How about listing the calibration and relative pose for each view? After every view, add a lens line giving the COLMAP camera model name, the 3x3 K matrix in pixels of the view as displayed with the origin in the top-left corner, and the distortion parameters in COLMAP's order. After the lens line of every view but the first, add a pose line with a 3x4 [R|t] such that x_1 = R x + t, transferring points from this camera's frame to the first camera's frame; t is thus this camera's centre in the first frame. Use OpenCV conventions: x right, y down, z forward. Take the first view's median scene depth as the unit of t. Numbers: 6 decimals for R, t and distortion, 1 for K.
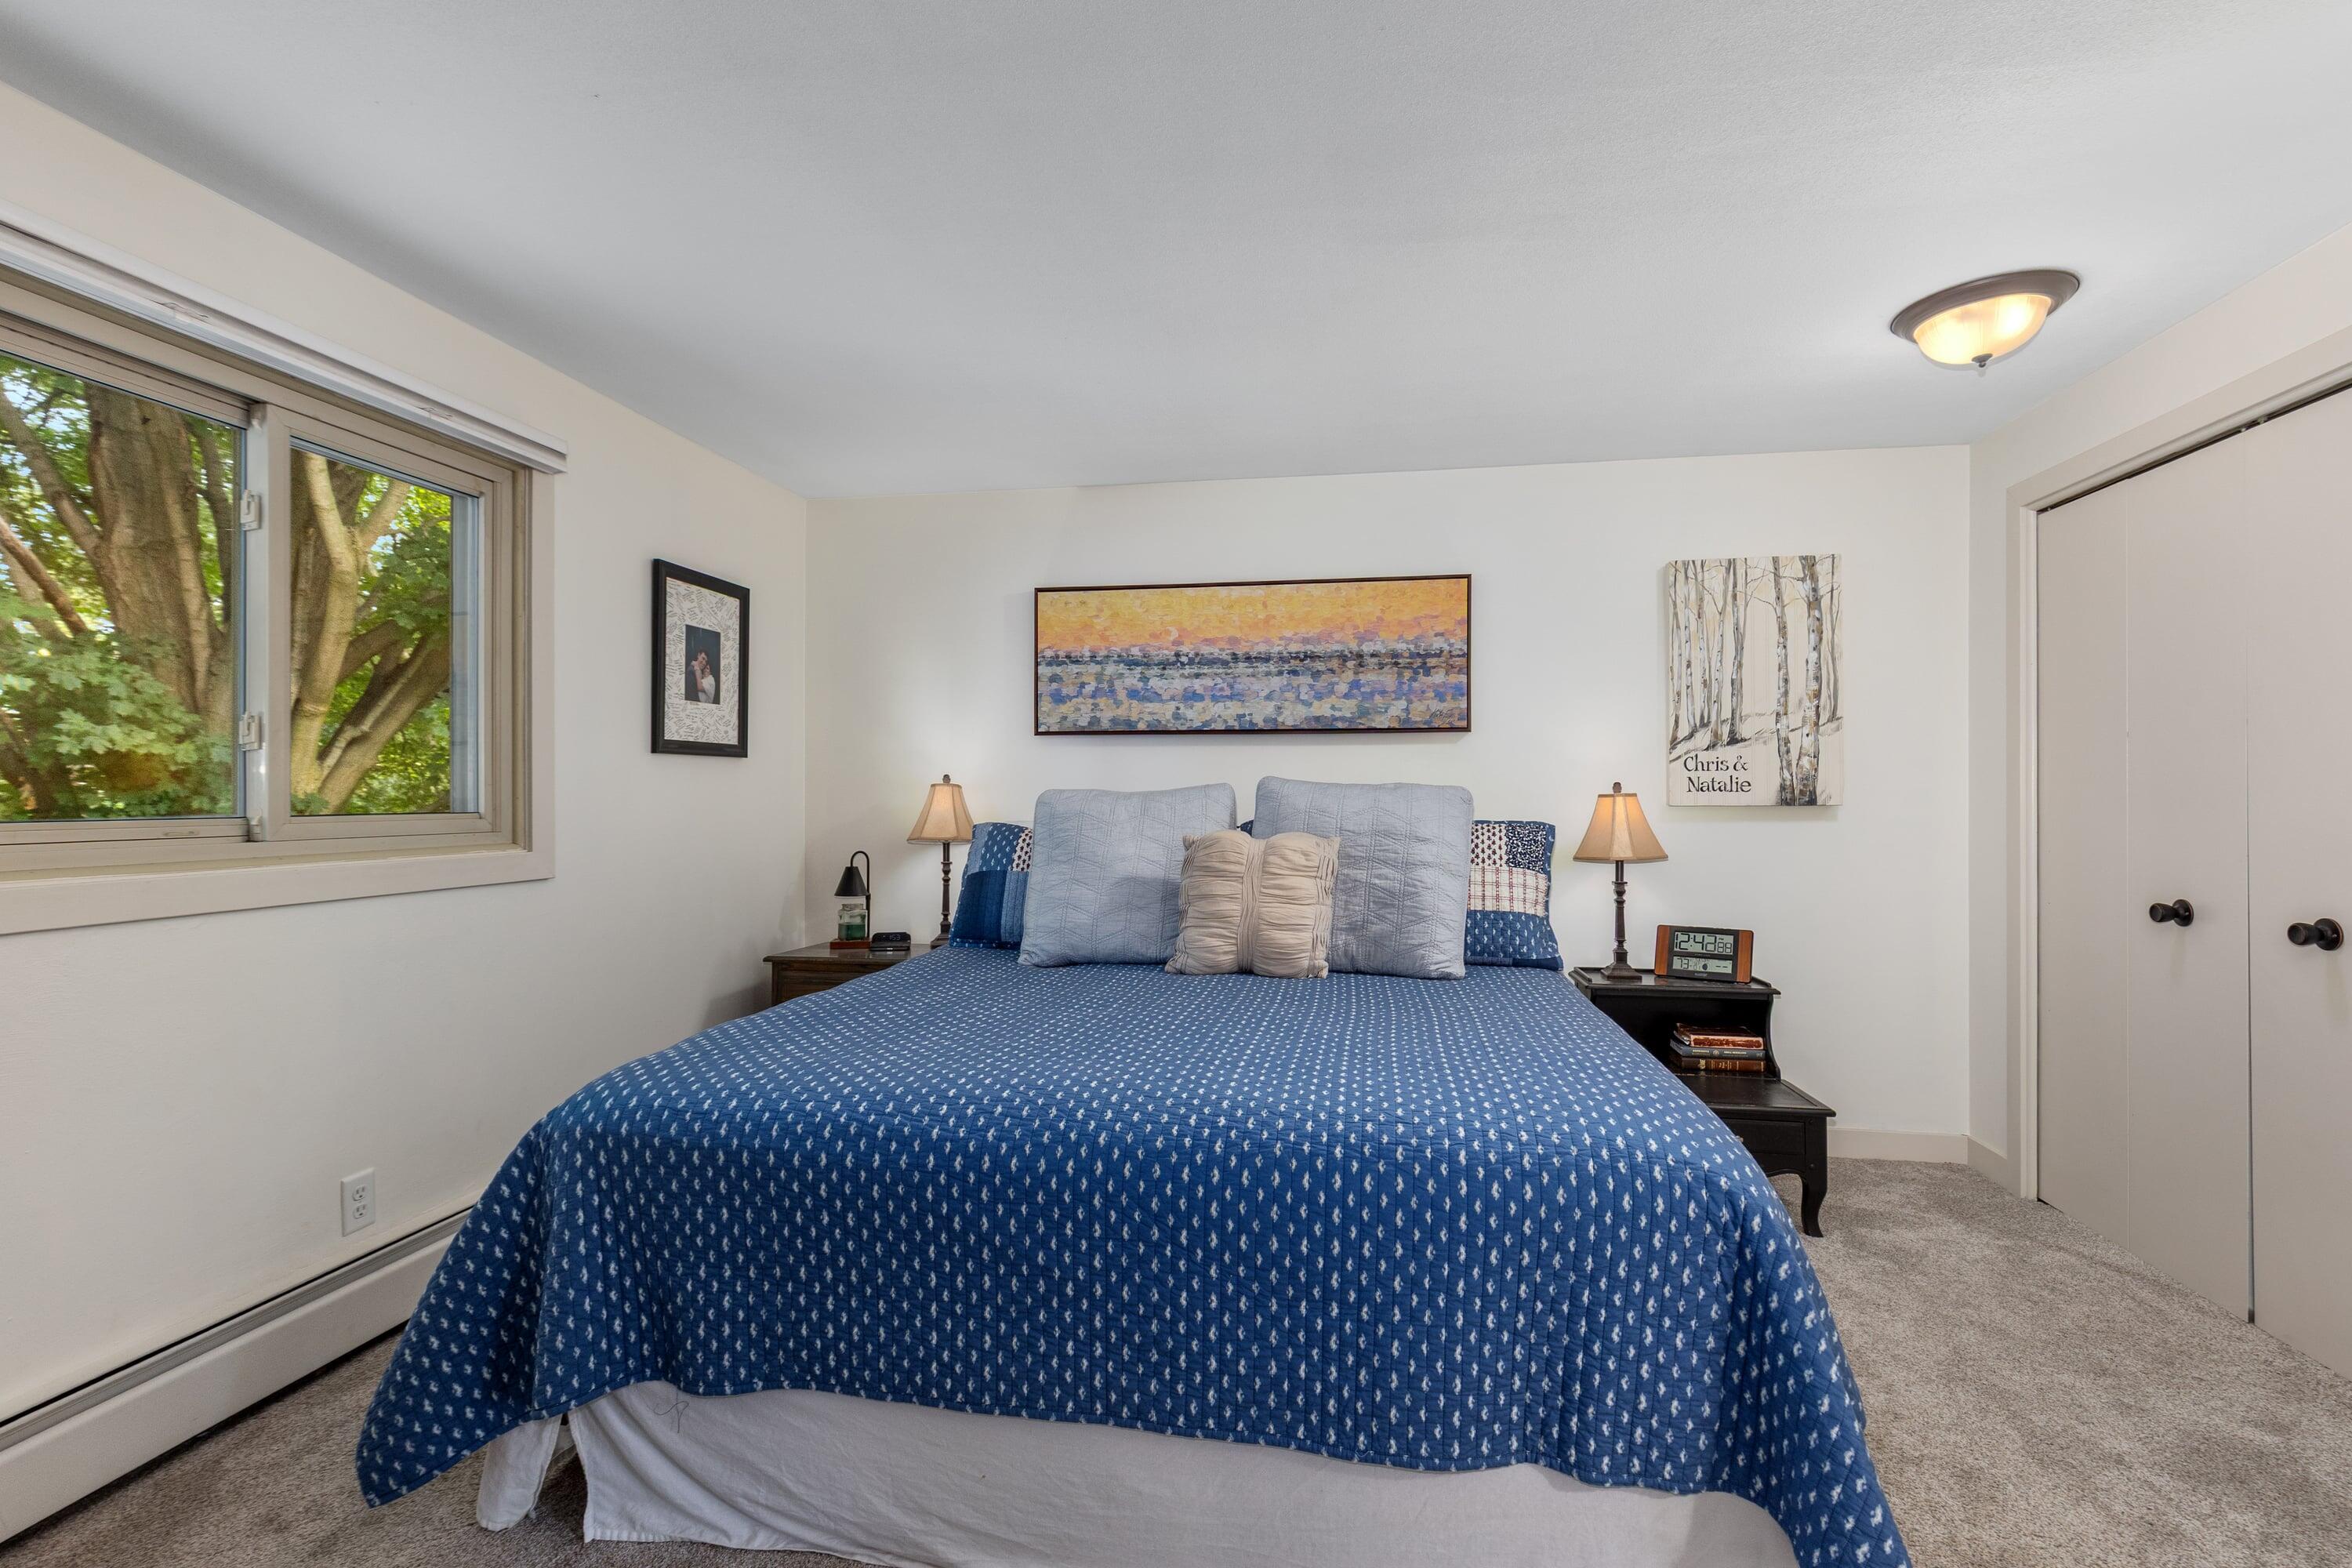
lens RADIAL K [[1069.0, 0, 1183.8], [0, 1069.0, 783.6], [0, 0, 1]] dist [0.005156, -0.002009]
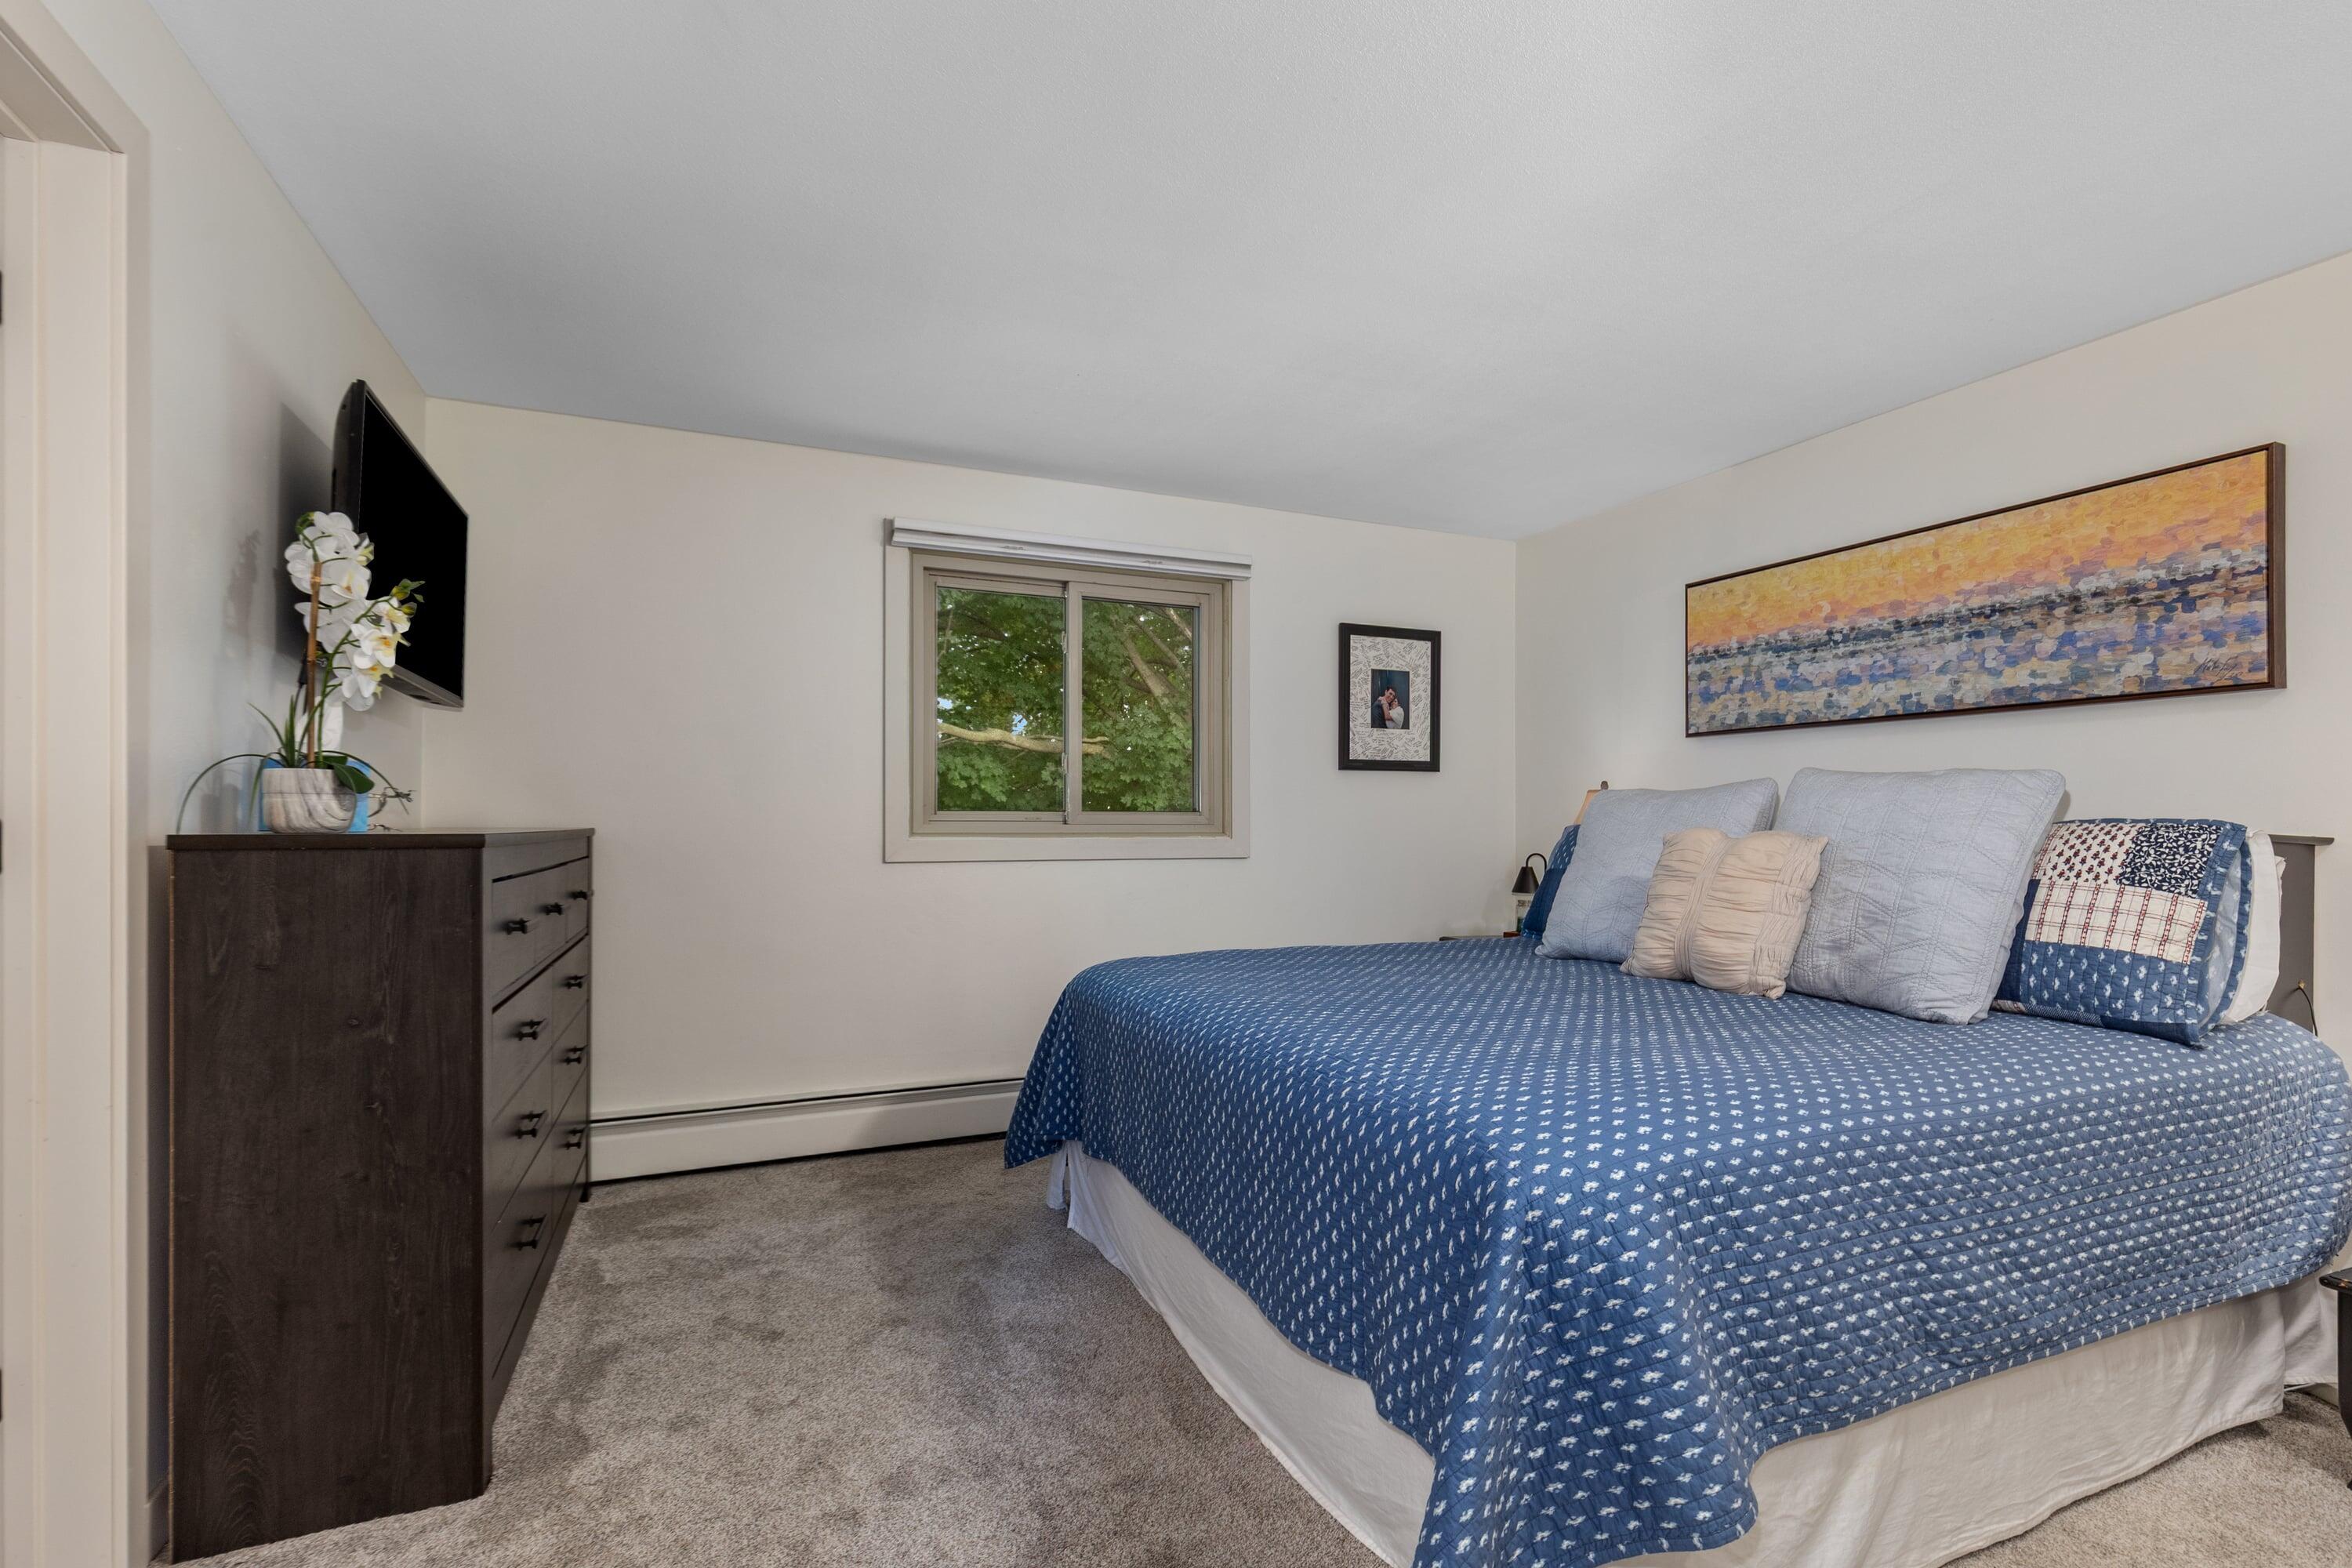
lens RADIAL K [[1069.0, 0, 1181.1], [0, 1069.0, 806.4], [0, 0, 1]] dist [0.005156, -0.002009]
pose [[0.550359, -0.011372, -0.834851, 0.438732], [0.006603, 0.999935, -0.009267, 0.024218], [0.834902, -0.000412, 0.550399, 0.096755]]
